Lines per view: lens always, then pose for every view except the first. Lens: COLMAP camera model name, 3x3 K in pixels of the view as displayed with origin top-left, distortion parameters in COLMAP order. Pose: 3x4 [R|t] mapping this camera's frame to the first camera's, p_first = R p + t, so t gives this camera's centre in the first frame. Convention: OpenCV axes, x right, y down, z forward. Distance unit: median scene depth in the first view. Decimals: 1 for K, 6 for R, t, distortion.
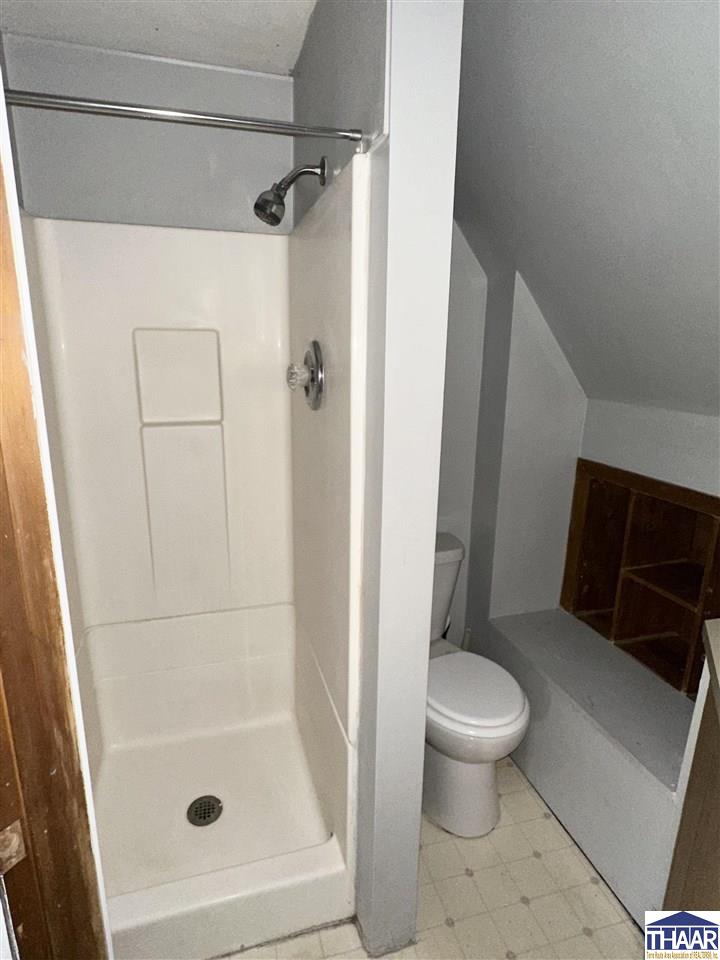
lens RADIAL K [[532.3, 0, 341.1], [0, 532.3, 476.2], [0, 0, 1]] dist [-0.003490, -0.000681]
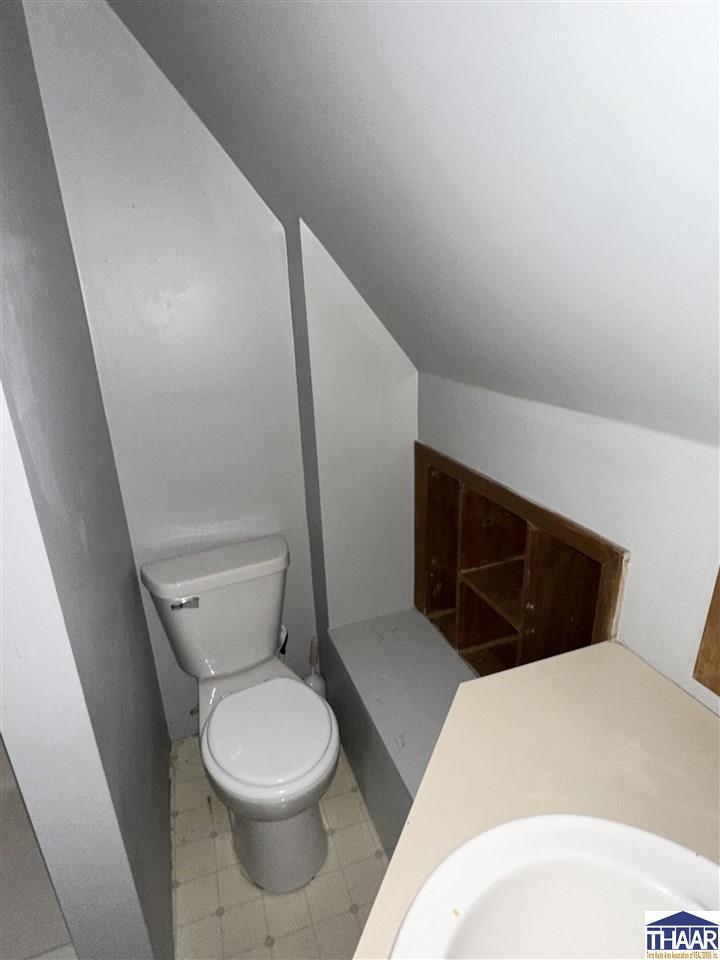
lens RADIAL K [[519.9, 0, 360.0], [0, 519.9, 480.0], [0, 0, 1]] dist [-0.000890, -0.001575]
pose [[0.996430, -0.057273, 0.062026, 0.317373], [0.051453, 0.994459, 0.091677, -0.056679], [-0.066933, -0.088158, 0.993855, 0.184567]]
